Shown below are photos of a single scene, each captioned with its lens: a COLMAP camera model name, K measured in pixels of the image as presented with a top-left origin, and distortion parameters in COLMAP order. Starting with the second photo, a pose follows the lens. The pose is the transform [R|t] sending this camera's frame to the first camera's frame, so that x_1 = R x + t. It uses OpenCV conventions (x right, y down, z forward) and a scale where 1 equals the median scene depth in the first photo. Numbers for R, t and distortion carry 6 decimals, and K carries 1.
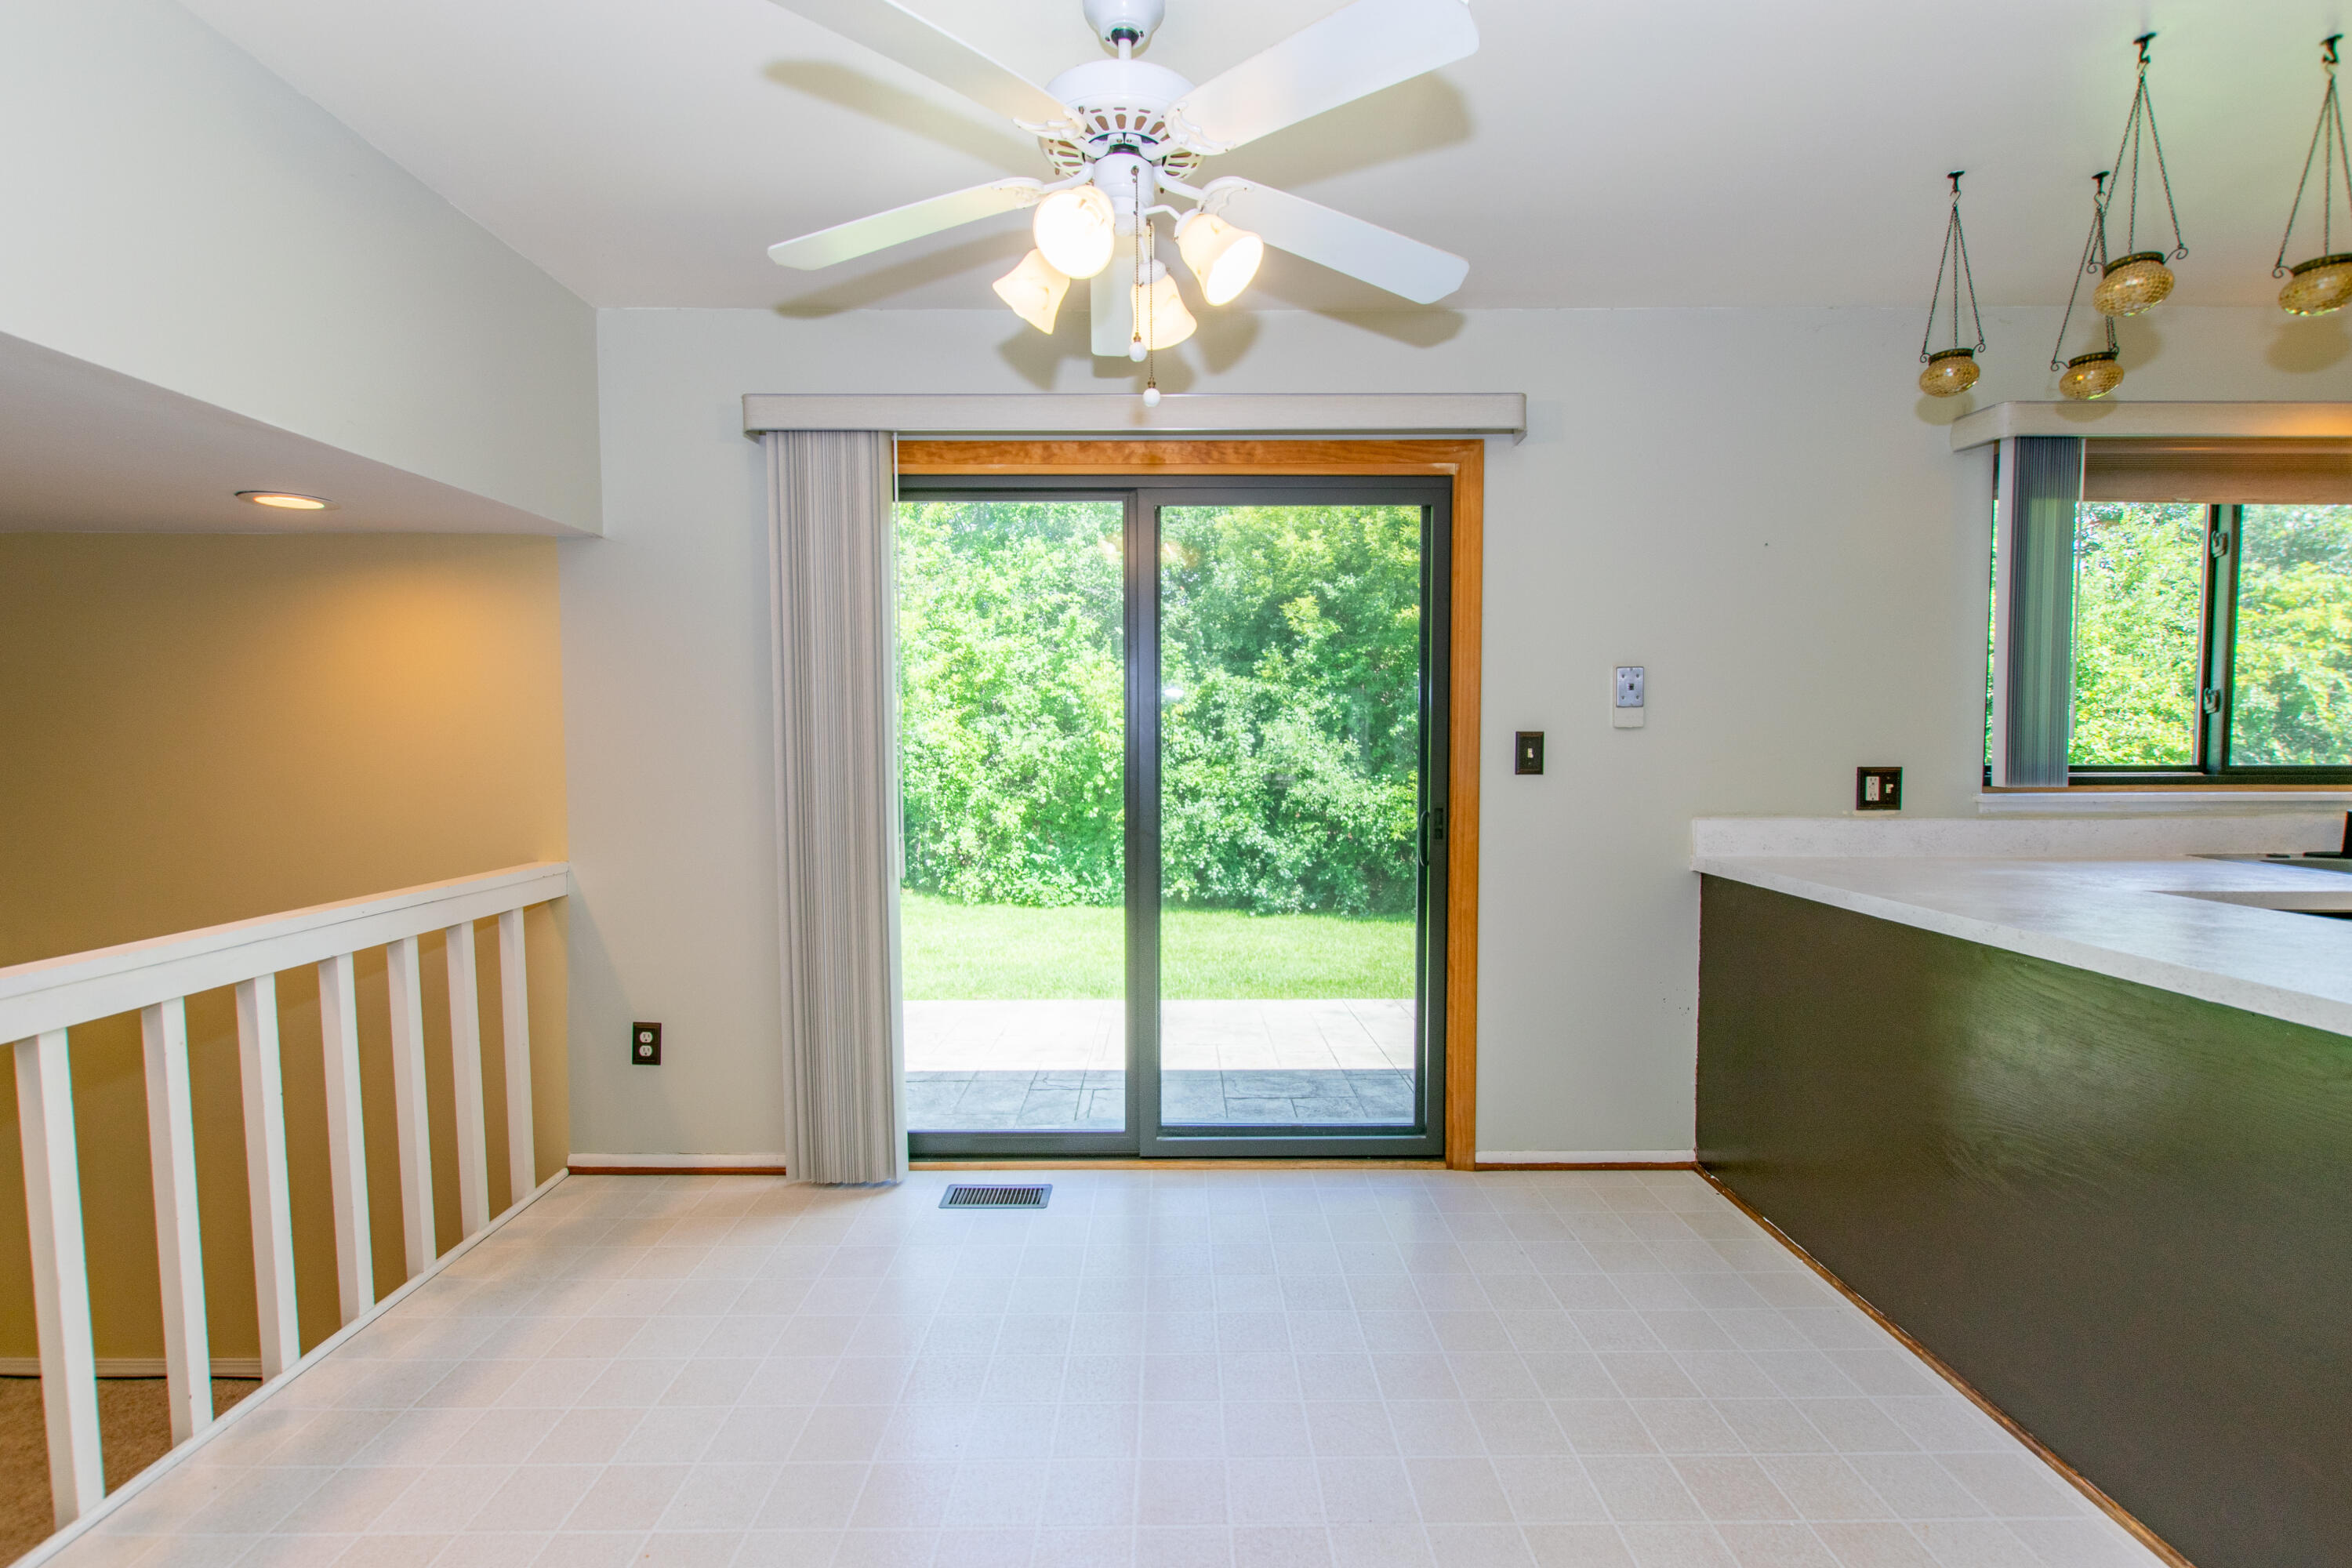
lens RADIAL K [[1027.0, 0, 1177.2], [0, 1027.0, 791.8], [0, 0, 1]] dist [0.002438, -0.000025]
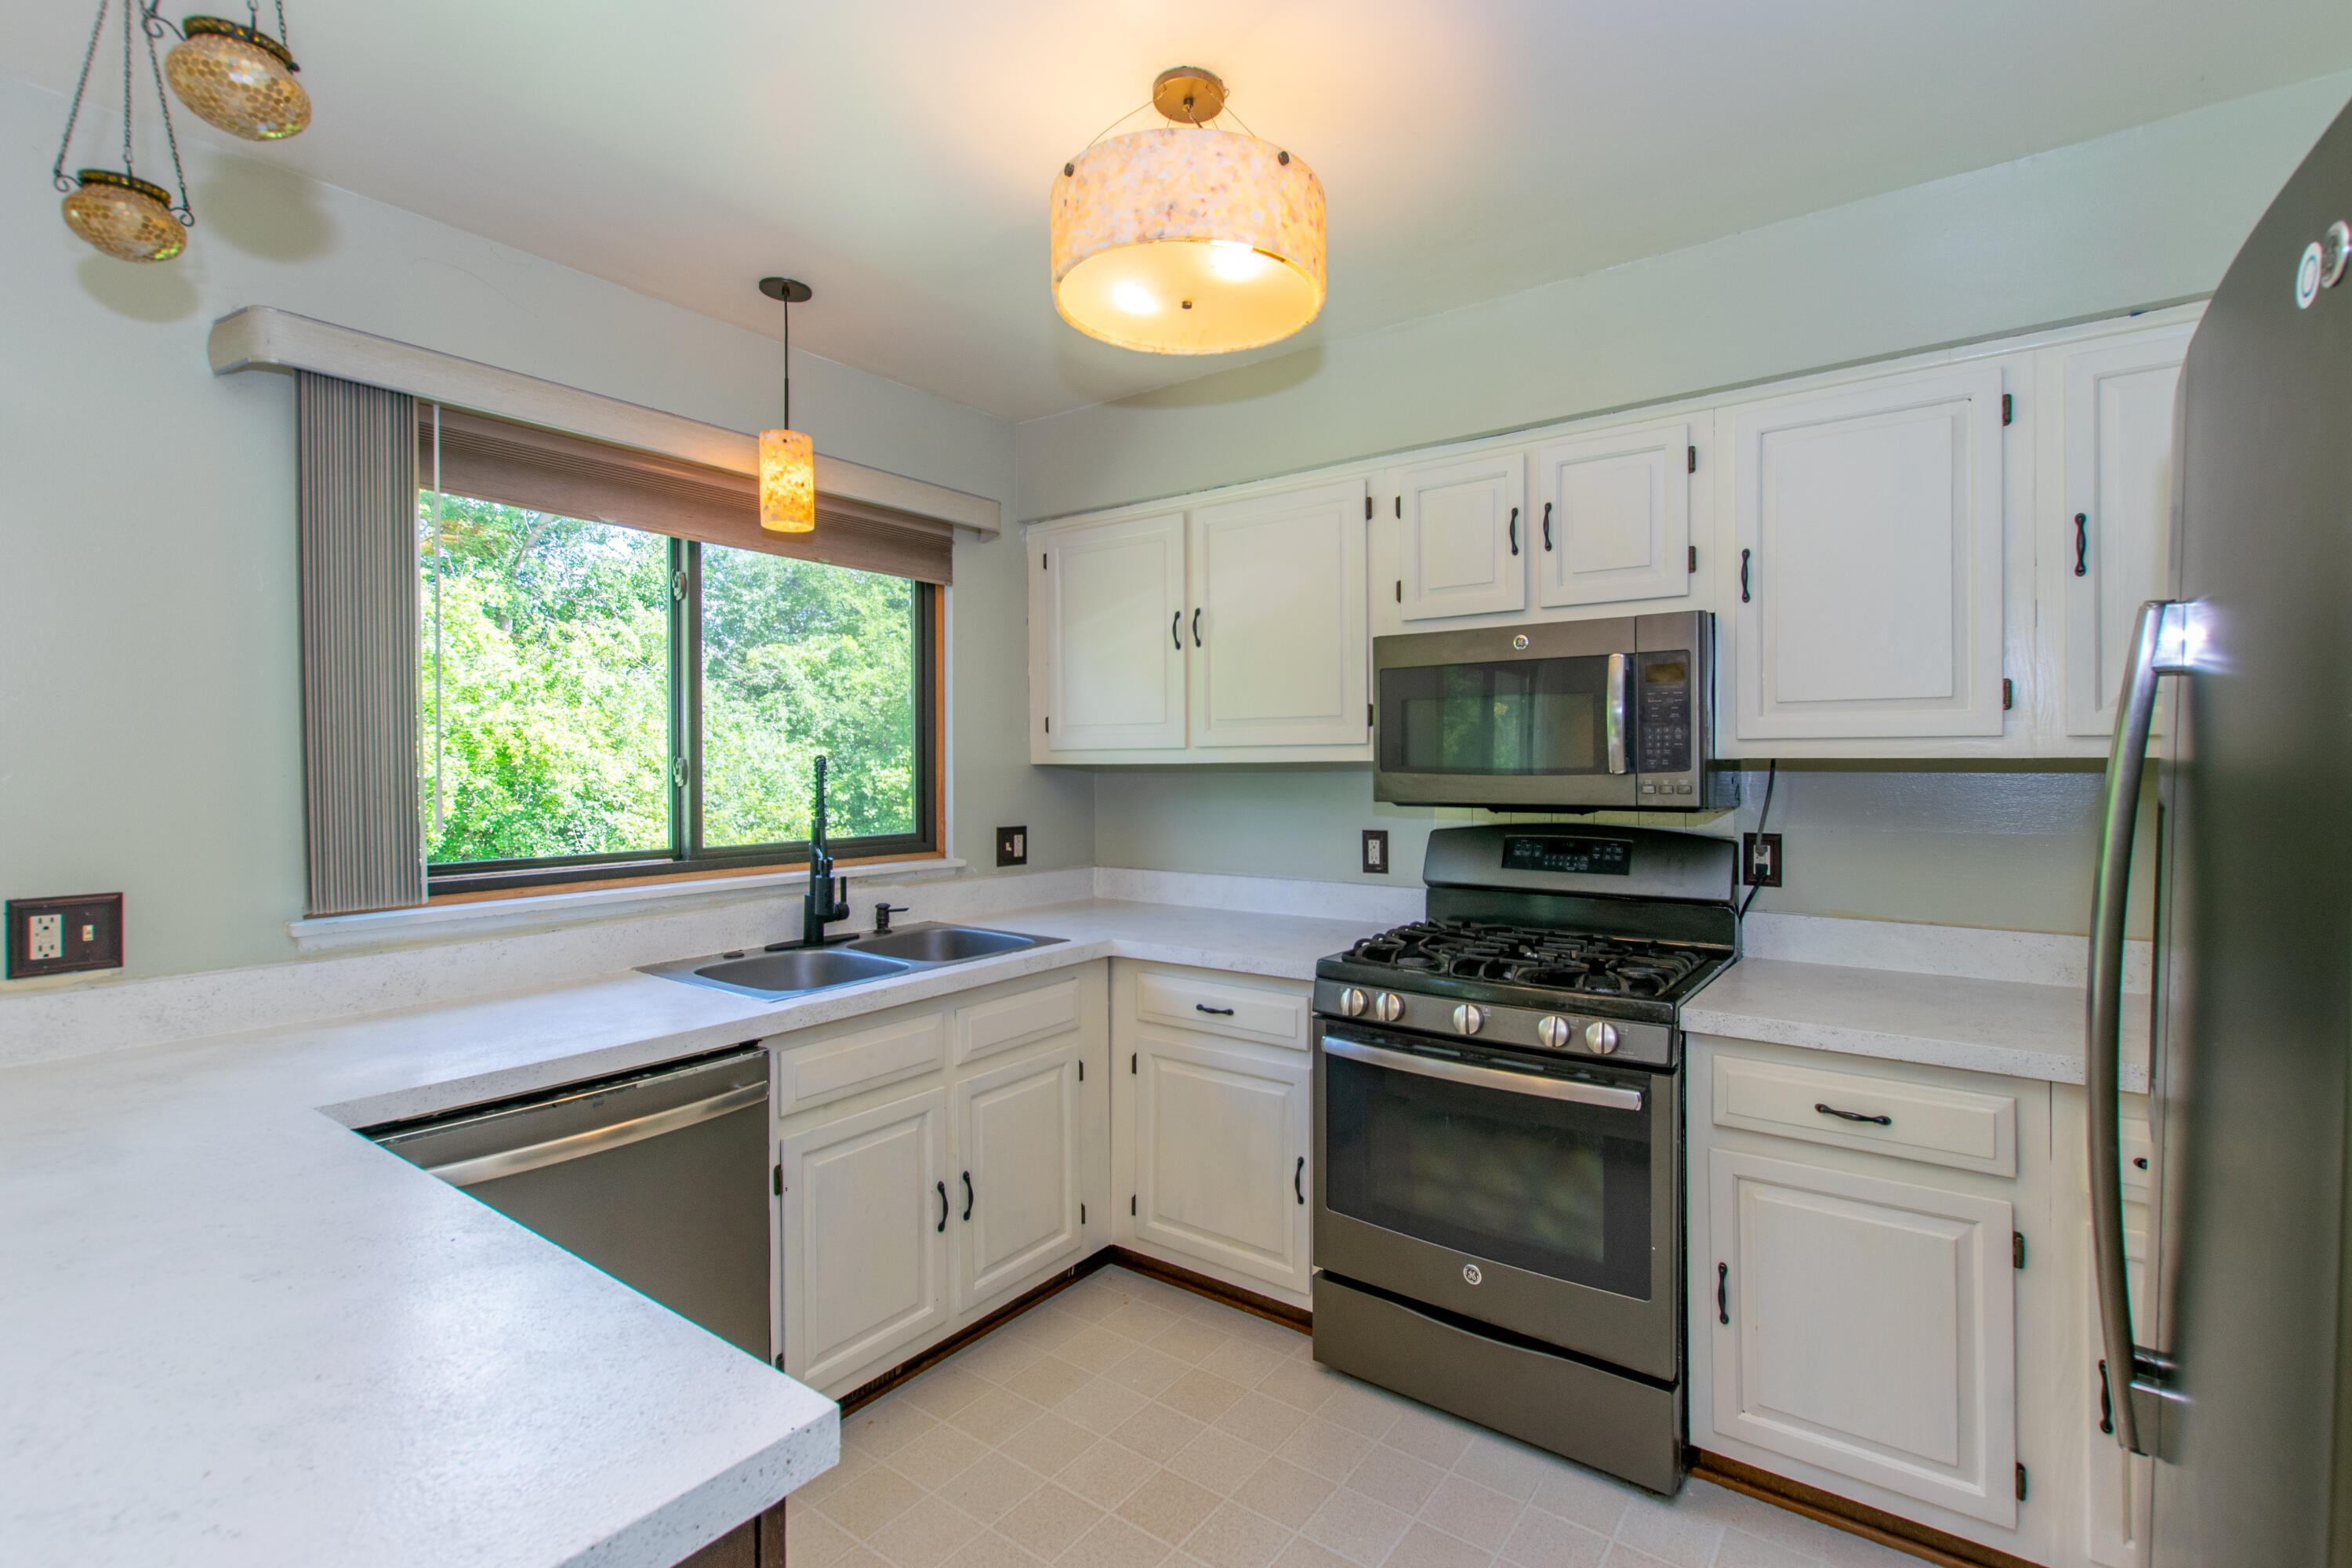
lens RADIAL K [[1056.7, 0, 1223.2], [0, 1056.7, 770.4], [0, 0, 1]] dist [0.001891, 0.000218]
pose [[0.578372, -0.006117, 0.815750, 0.558826], [0.049039, 0.998424, -0.027283, -0.043931], [-0.814298, 0.055783, 0.577760, 0.150105]]
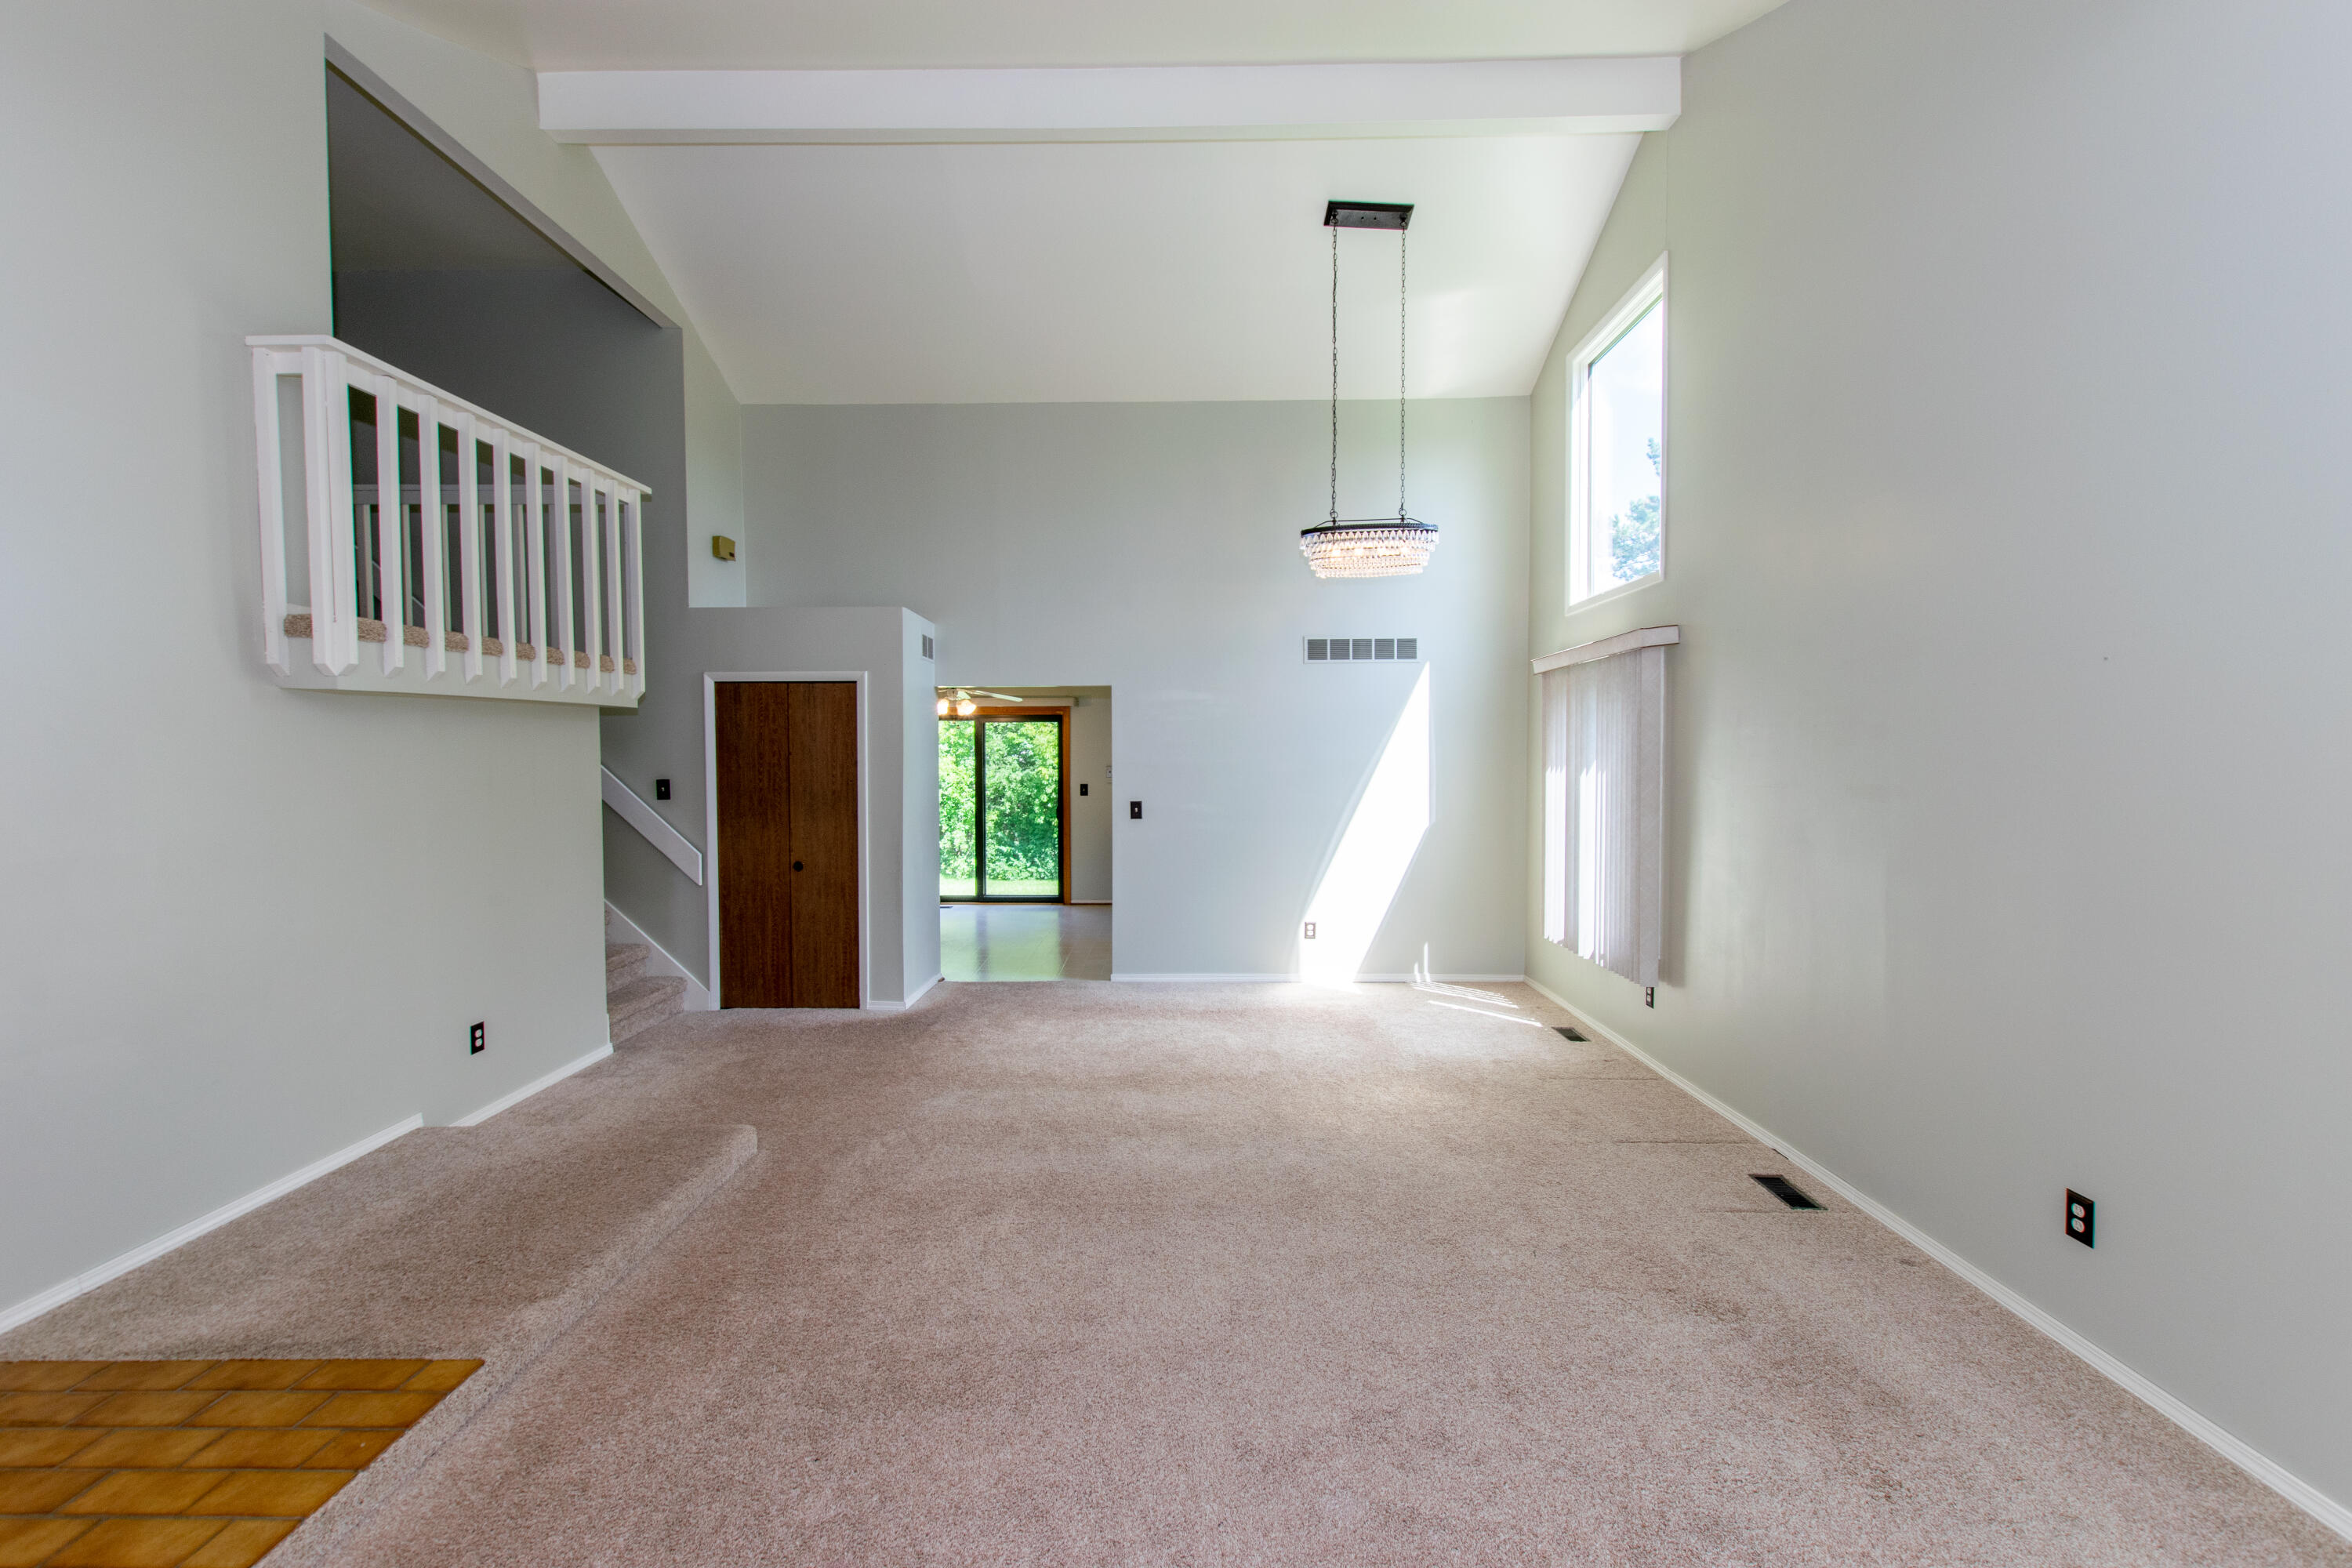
lens RADIAL K [[1027.0, 0, 1177.2], [0, 1027.0, 791.8], [0, 0, 1]] dist [0.002438, -0.000025]
pose [[0.999911, -0.000760, -0.013297, 0.706482], [0.000513, 0.999828, -0.018552, 0.037453], [0.013308, 0.018543, 0.999739, -2.631796]]
